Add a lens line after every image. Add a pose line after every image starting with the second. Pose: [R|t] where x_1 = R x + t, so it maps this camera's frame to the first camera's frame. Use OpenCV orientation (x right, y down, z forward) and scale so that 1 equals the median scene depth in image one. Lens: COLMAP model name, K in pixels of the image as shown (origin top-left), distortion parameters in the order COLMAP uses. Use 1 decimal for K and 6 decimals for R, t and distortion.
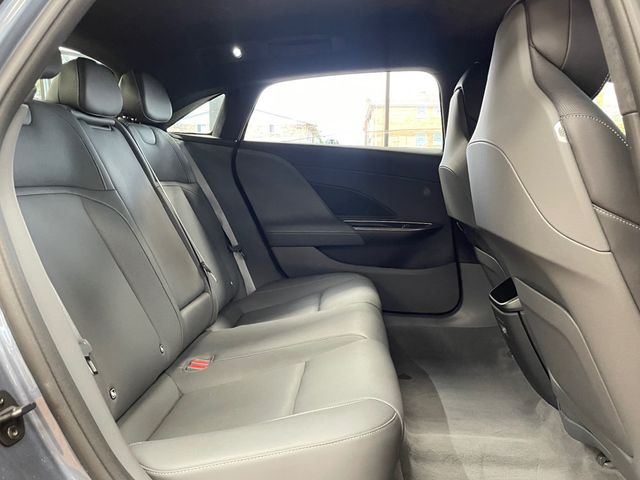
lens RADIAL K [[591.9, 0, 320.0], [0, 591.9, 240.0], [0, 0, 1]] dist [0.053465, -0.010413]
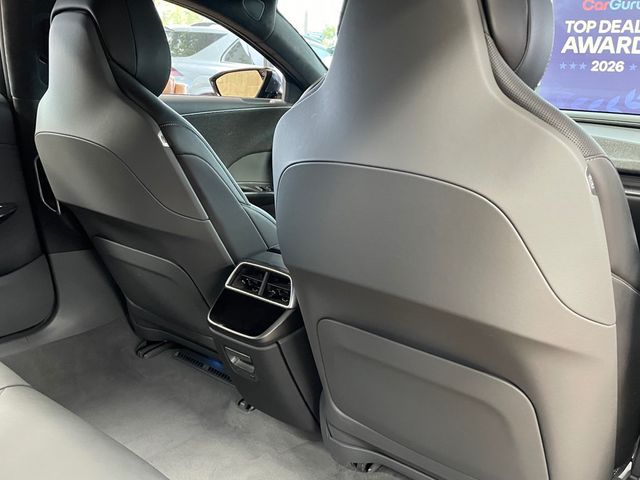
lens RADIAL K [[591.9, 0, 320.0], [0, 591.9, 240.0], [0, 0, 1]] dist [0.053465, -0.010413]
pose [[0.585033, -0.206381, 0.784311, -0.219718], [0.067931, 0.976151, 0.206189, -0.167696], [-0.808160, -0.067348, 0.585100, 0.491262]]
